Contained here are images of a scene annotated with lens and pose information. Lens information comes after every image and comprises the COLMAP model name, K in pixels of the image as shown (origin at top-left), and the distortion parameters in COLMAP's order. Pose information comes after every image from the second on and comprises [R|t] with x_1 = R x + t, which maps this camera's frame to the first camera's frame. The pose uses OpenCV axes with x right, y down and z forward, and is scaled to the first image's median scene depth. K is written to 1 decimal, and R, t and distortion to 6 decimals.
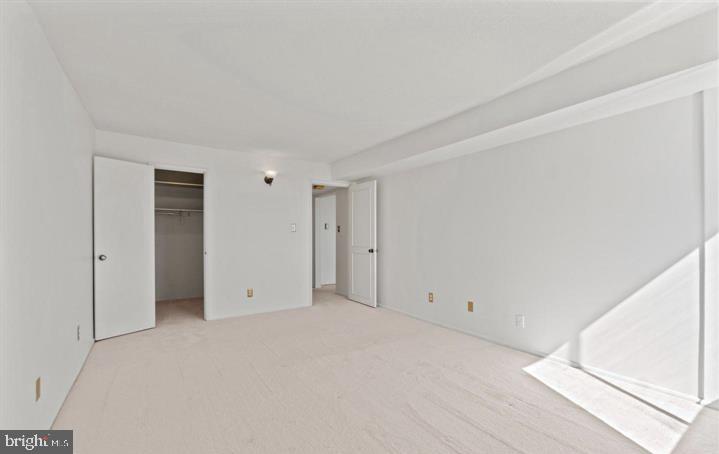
lens RADIAL K [[313.5, 0, 355.8], [0, 313.5, 239.7], [0, 0, 1]] dist [-0.001256, 0.000353]
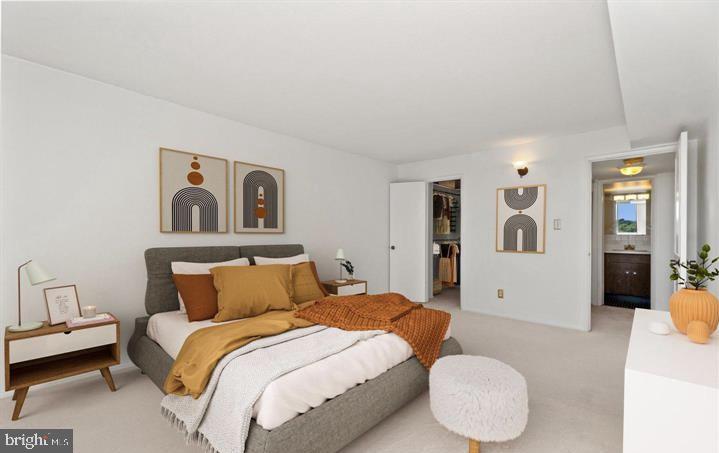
lens RADIAL K [[313.5, 0, 355.8], [0, 313.5, 239.2], [0, 0, 1]] dist [-0.001256, 0.000353]
pose [[0.225394, 0.012801, -0.974183, 0.528620], [-0.014547, 0.999846, 0.009773, 0.000316], [0.974159, 0.011969, 0.225546, 0.378580]]
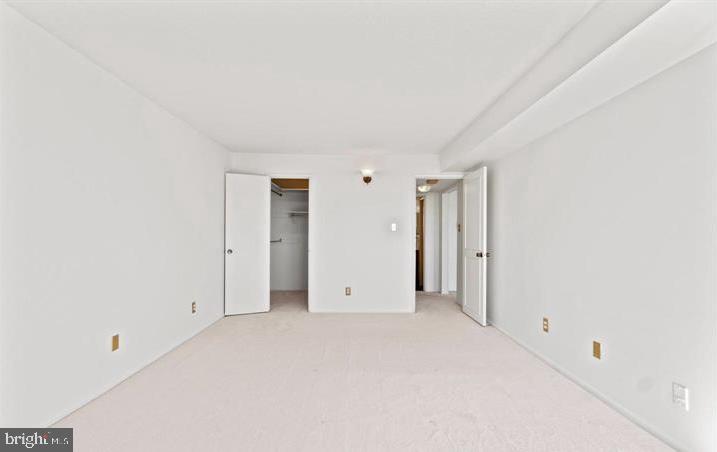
lens RADIAL K [[312.6, 0, 354.8], [0, 312.6, 238.6], [0, 0, 1]] dist [-0.001256, 0.000353]
pose [[0.827290, 0.010553, -0.561676, 0.269207], [-0.012832, 0.999918, -0.000114, -0.001891], [0.561628, 0.007301, 0.827358, 0.180140]]
